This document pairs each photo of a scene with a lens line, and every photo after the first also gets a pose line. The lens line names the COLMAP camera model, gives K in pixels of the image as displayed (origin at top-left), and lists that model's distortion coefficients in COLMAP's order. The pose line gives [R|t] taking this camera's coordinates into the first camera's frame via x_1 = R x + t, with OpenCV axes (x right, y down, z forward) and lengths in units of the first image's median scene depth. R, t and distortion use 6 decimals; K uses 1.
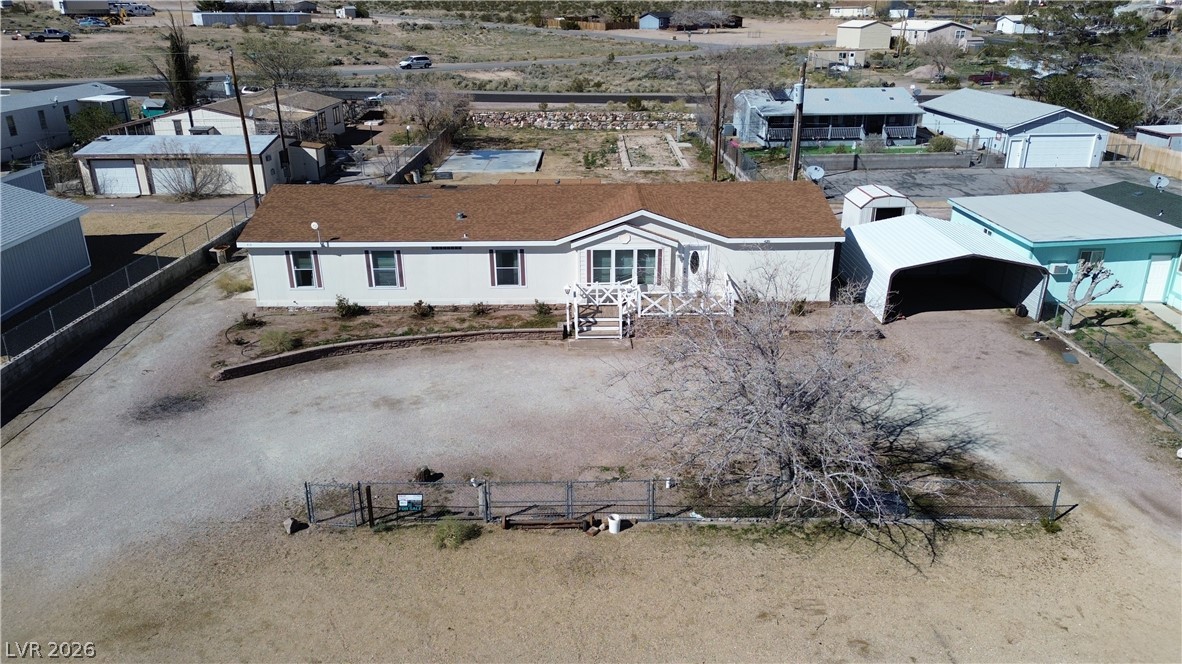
lens RADIAL K [[827.6, 0, 595.0], [0, 827.6, 330.8], [0, 0, 1]] dist [0.091351, -0.105567]
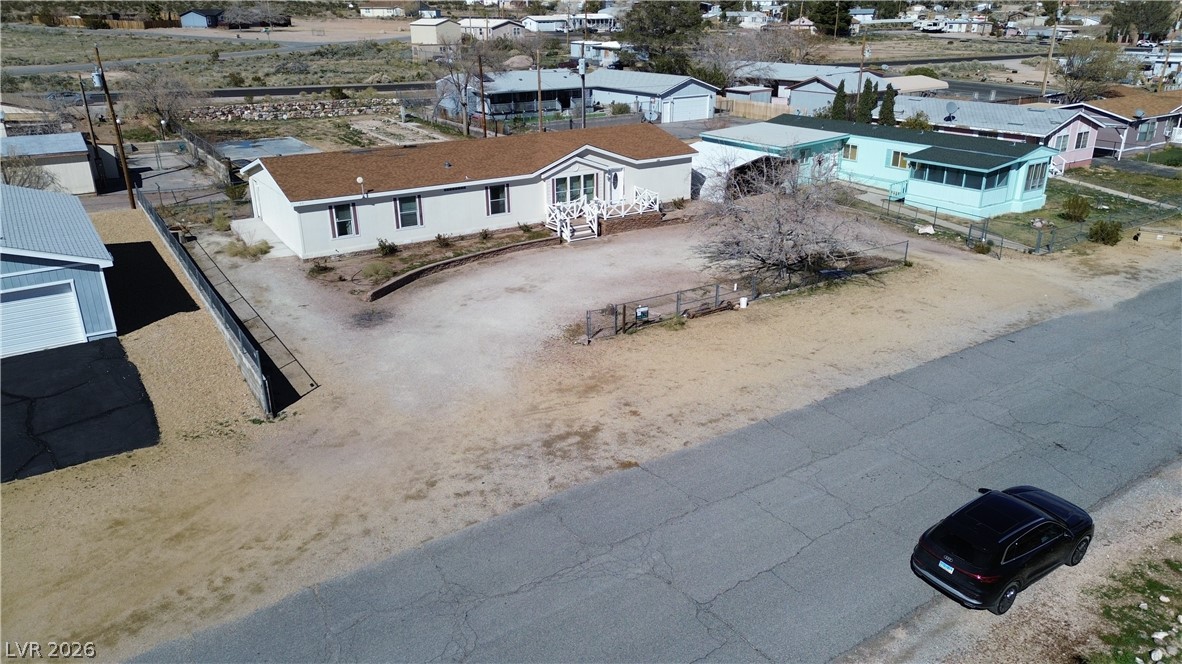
lens RADIAL K [[827.6, 0, 595.0], [0, 827.6, 330.8], [0, 0, 1]] dist [0.091351, -0.105567]
pose [[0.840052, -0.196195, 0.505786, -0.682191], [0.197138, 0.978978, 0.052322, 0.087518], [-0.505419, 0.055756, 0.861071, -0.184832]]
